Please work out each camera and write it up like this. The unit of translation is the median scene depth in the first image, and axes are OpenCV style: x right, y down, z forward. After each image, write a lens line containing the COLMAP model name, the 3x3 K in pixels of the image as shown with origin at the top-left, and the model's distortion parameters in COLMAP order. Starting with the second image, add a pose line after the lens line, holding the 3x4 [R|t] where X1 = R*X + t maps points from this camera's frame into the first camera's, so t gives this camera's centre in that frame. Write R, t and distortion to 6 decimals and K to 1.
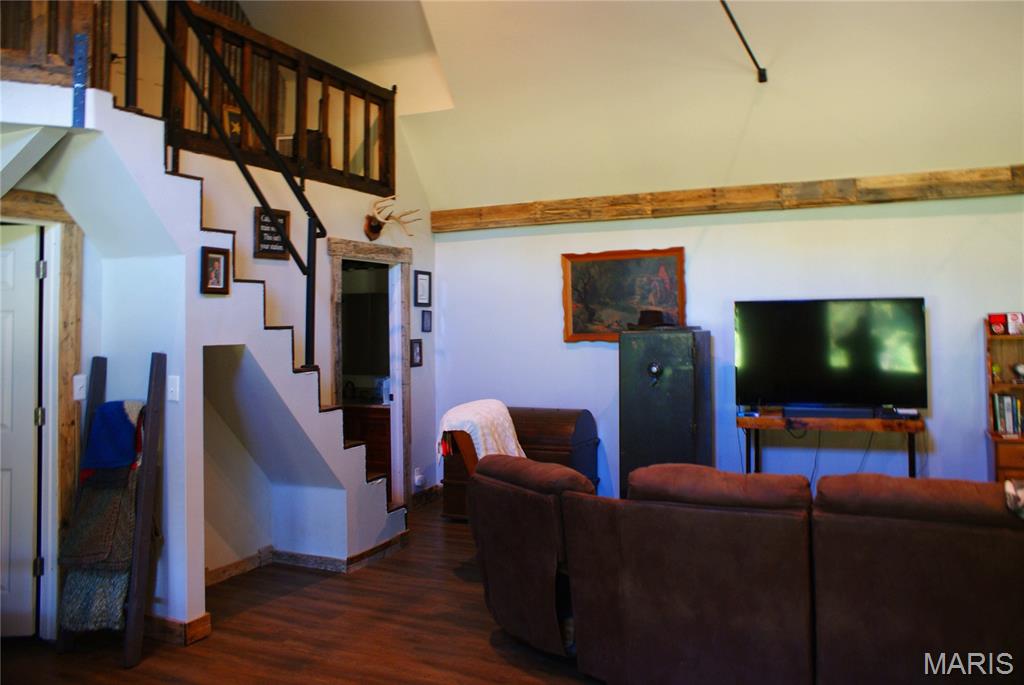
lens RADIAL K [[810.9, 0, 534.3], [0, 810.9, 281.8], [0, 0, 1]] dist [-0.158534, 0.135716]
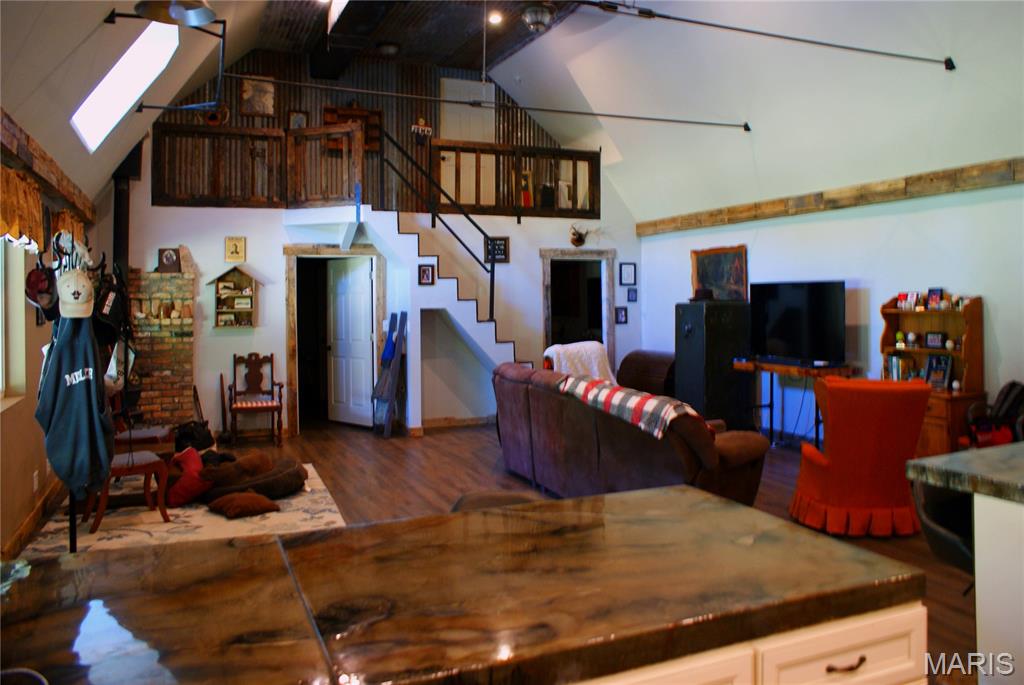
lens RADIAL K [[810.9, 0, 534.3], [0, 810.9, 281.8], [0, 0, 1]] dist [-0.158534, 0.135716]
pose [[0.743776, -0.008139, -0.668380, 0.865134], [0.035401, 0.999002, 0.027230, -0.028952], [0.667491, -0.043914, 0.743322, -0.310966]]
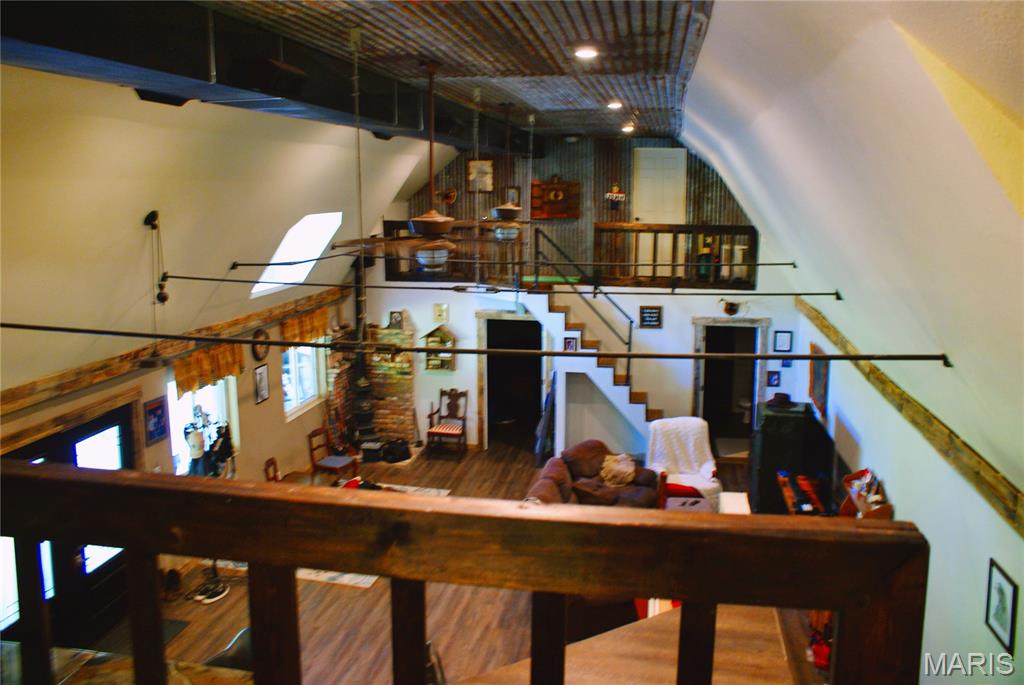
lens RADIAL K [[810.9, 0, 534.3], [0, 810.9, 281.8], [0, 0, 1]] dist [-0.158534, 0.135716]
pose [[0.257536, 0.130211, -0.957455, 1.437830], [0.041948, 0.988438, 0.145708, -0.417399], [0.965358, -0.077689, 0.249096, 0.128979]]
